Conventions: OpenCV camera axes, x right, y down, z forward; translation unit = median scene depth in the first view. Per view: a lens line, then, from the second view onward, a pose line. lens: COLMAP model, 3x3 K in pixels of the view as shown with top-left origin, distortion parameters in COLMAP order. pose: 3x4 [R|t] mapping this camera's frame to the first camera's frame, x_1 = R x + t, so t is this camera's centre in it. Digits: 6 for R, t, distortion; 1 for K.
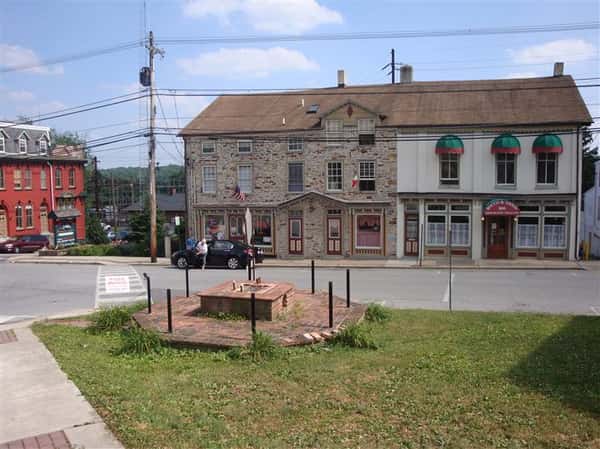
lens RADIAL K [[527.4, 0, 300.0], [0, 527.4, 224.5], [0, 0, 1]] dist [-0.161874, 0.124806]
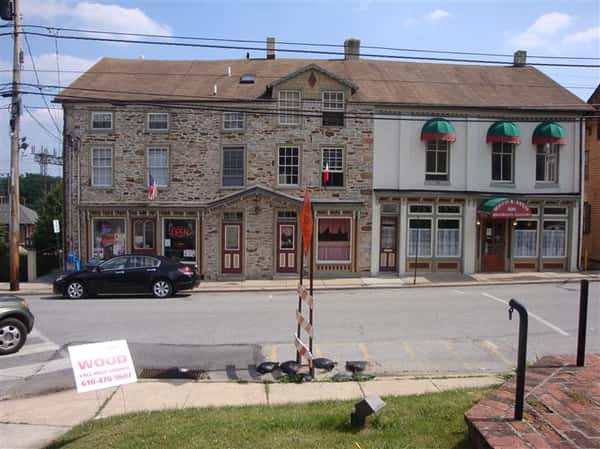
lens RADIAL K [[527.4, 0, 300.0], [0, 527.4, 224.5], [0, 0, 1]] dist [-0.161874, 0.124806]
pose [[0.943757, 0.003990, 0.330615, -0.165329], [0.007228, 0.999439, -0.032694, 0.014670], [-0.330560, 0.033245, 0.943199, 0.304845]]
